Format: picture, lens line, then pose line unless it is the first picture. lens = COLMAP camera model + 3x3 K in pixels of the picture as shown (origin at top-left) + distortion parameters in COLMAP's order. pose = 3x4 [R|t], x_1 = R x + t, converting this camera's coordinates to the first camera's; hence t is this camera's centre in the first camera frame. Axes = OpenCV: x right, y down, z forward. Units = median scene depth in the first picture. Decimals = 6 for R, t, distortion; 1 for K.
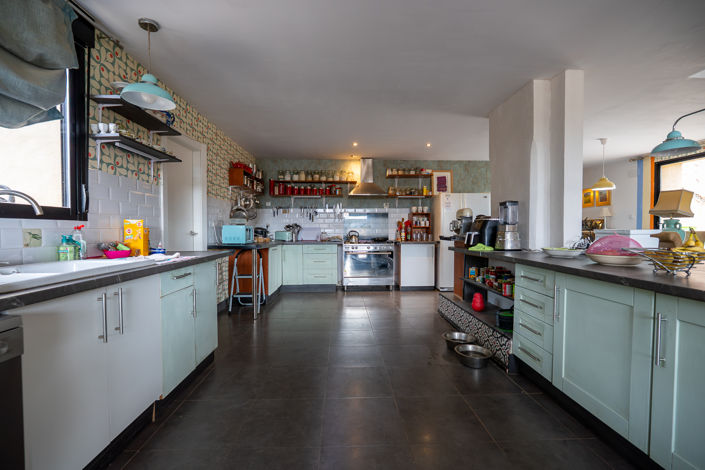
lens RADIAL K [[312.7, 0, 352.4], [0, 312.7, 234.1], [0, 0, 1]] dist [-0.004925, 0.001849]
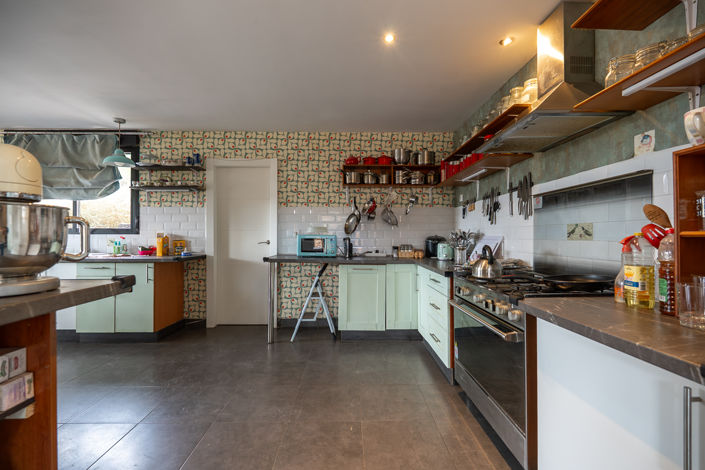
lens RADIAL K [[312.7, 0, 352.5], [0, 312.7, 234.9], [0, 0, 1]] dist [-0.004925, 0.001849]
pose [[-0.017397, -0.009276, -0.999806, 0.917943], [-0.018192, 0.999794, -0.008960, -0.039105], [0.999683, 0.018032, -0.017562, 2.041819]]
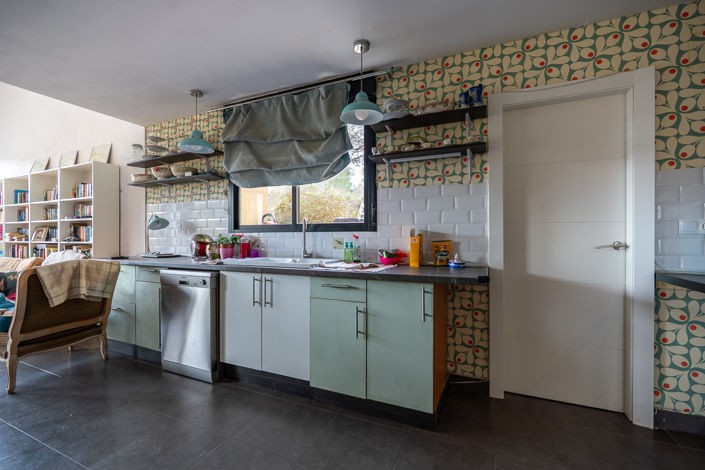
lens RADIAL K [[312.7, 0, 353.5], [0, 312.7, 237.1], [0, 0, 1]] dist [-0.004925, 0.001849]
pose [[-0.439400, -0.000388, -0.898292, 0.277867], [-0.015770, 0.999849, 0.007282, -0.023767], [0.898153, 0.017365, -0.439340, 1.274356]]
